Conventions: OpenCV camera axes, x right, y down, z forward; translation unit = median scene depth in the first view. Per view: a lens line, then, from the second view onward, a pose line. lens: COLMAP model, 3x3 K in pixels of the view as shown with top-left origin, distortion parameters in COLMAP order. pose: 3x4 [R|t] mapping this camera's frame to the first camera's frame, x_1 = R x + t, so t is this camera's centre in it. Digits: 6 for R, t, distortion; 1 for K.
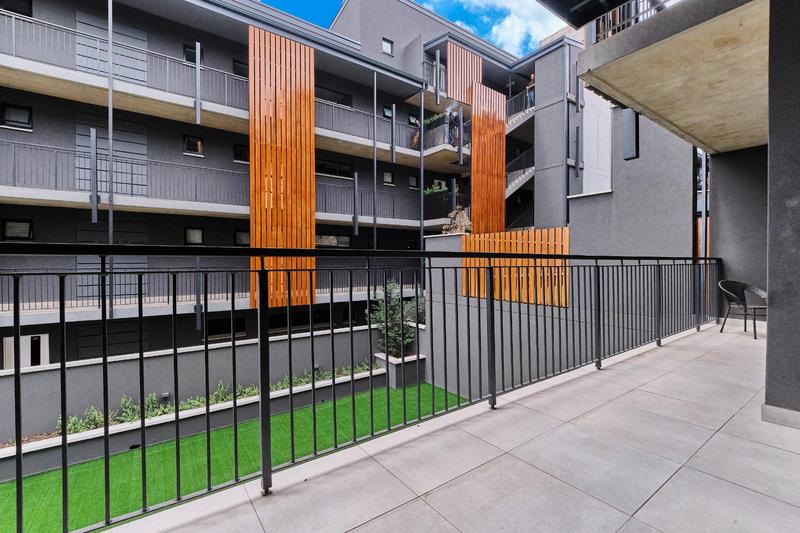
lens RADIAL K [[351.8, 0, 402.3], [0, 351.8, 264.6], [0, 0, 1]] dist [0.001451, -0.002066]
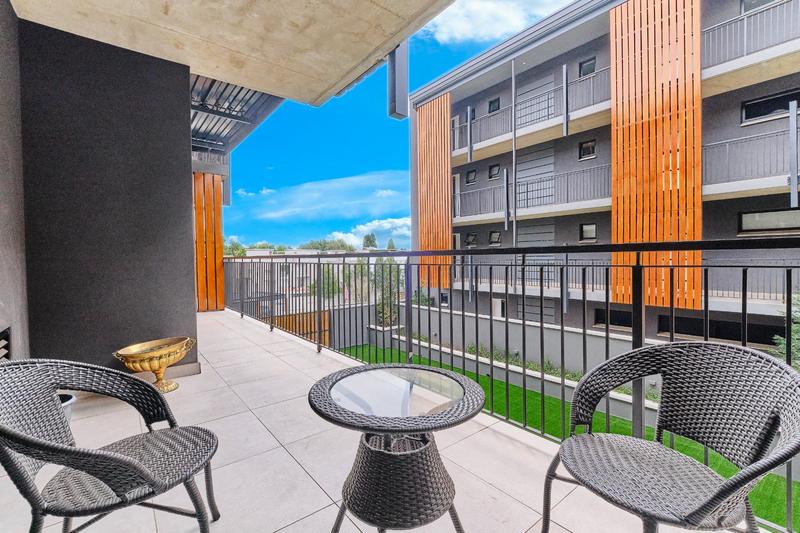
lens RADIAL K [[350.9, 0, 400.4], [0, 350.9, 261.9], [0, 0, 1]] dist [-0.005034, -0.000411]
pose [[0.046973, 0.016236, -0.998764, 0.515812], [0.003468, 0.999859, 0.016417, -0.005573], [0.998890, -0.004235, 0.046910, 0.376744]]
